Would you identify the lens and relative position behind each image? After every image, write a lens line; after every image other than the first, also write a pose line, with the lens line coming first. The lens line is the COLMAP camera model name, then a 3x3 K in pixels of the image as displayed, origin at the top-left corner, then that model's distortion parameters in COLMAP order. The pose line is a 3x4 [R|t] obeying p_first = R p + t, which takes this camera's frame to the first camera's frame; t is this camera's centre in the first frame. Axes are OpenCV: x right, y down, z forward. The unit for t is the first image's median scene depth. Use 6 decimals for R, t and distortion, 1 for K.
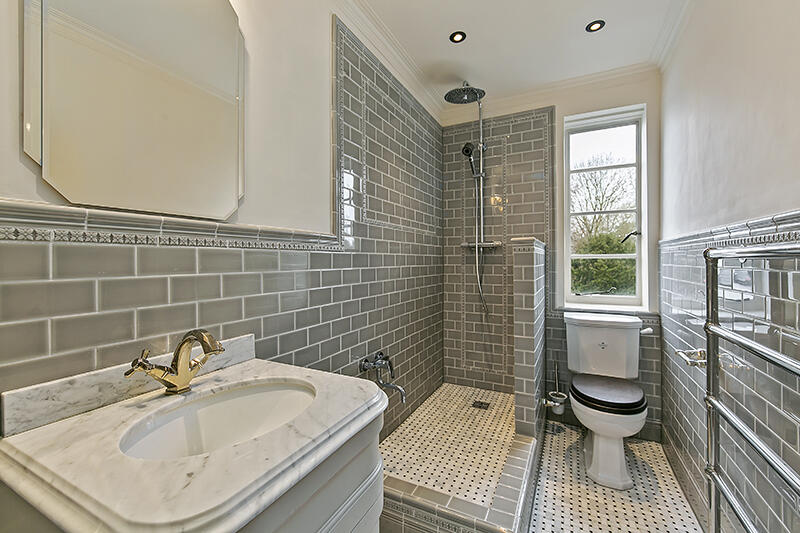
lens RADIAL K [[339.5, 0, 398.9], [0, 339.5, 263.4], [0, 0, 1]] dist [-0.001274, 0.000000]
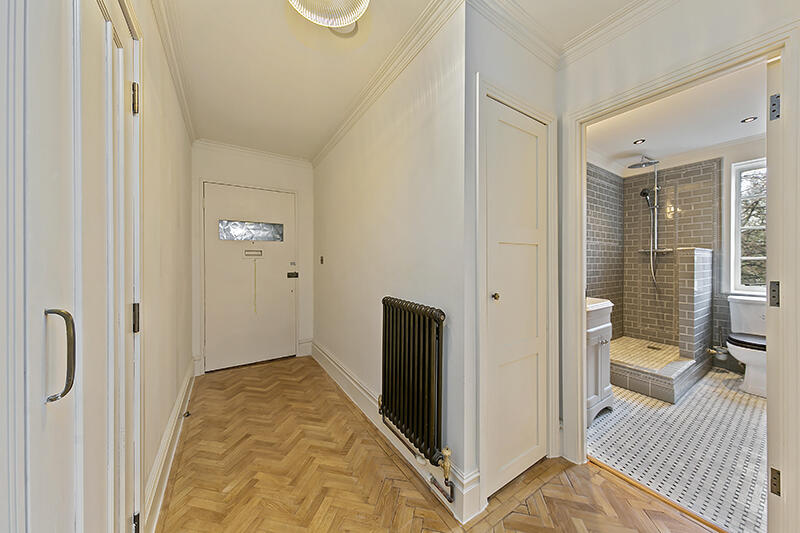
lens RADIAL K [[267.2, 0, 398.9], [0, 267.2, 263.6], [0, 0, 1]] dist [0.001290, -0.000089]
pose [[0.863020, 0.007838, -0.505109, -0.161503], [-0.004280, 0.999957, 0.008203, 0.000106], [0.505152, -0.004918, 0.863017, -0.692178]]
